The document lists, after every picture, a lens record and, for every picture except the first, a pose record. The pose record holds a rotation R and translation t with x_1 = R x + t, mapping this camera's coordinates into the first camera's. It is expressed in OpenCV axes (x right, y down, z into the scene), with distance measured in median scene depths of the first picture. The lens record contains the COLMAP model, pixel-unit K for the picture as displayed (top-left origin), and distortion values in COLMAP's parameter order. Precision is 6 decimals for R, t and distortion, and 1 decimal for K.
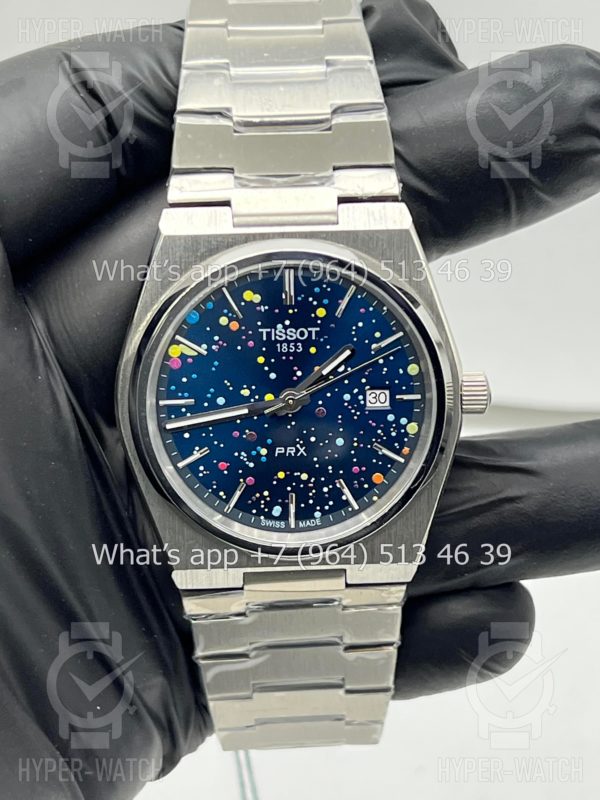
lens RADIAL K [[1909.5, 0, 304.7], [0, 1909.5, 396.1], [0, 0, 1]] dist [0.209340, 0.000000]
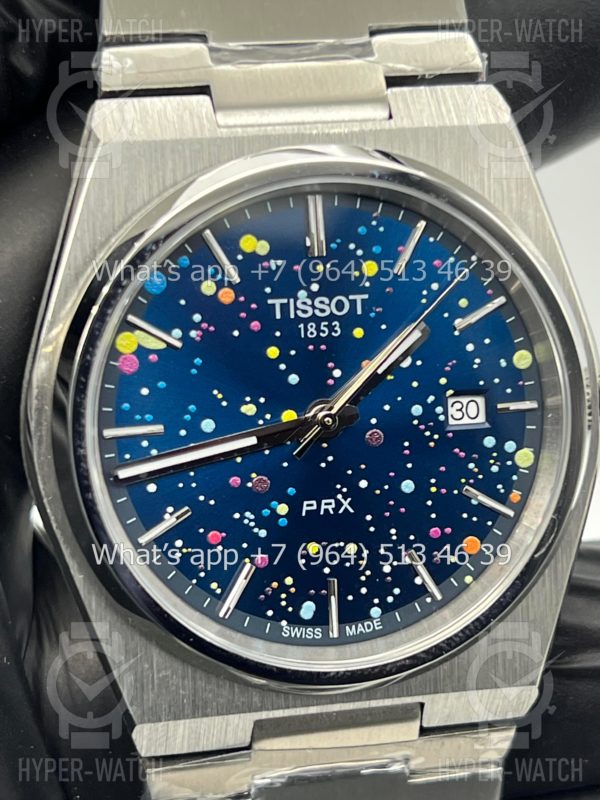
lens RADIAL K [[1909.5, 0, 281.0], [0, 1909.5, 396.8], [0, 0, 1]] dist [0.209340, 0.000000]
pose [[0.988764, -0.043970, 0.142875, -0.104551], [0.053672, 0.996456, -0.064775, 0.032672], [-0.139520, 0.071715, 0.987619, 0.418044]]
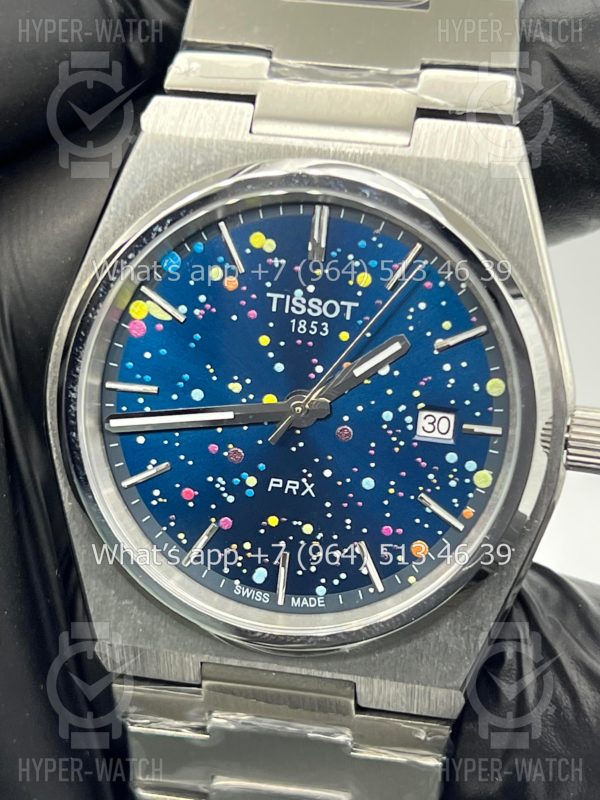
lens RADIAL K [[1909.5, 0, 300.6], [0, 1909.5, 429.0], [0, 0, 1]] dist [0.209340, 0.000000]
pose [[0.969667, 0.136905, -0.202493, 0.124890], [-0.147601, 0.988293, -0.038624, 0.034154], [0.194835, 0.067340, 0.978522, 0.363207]]
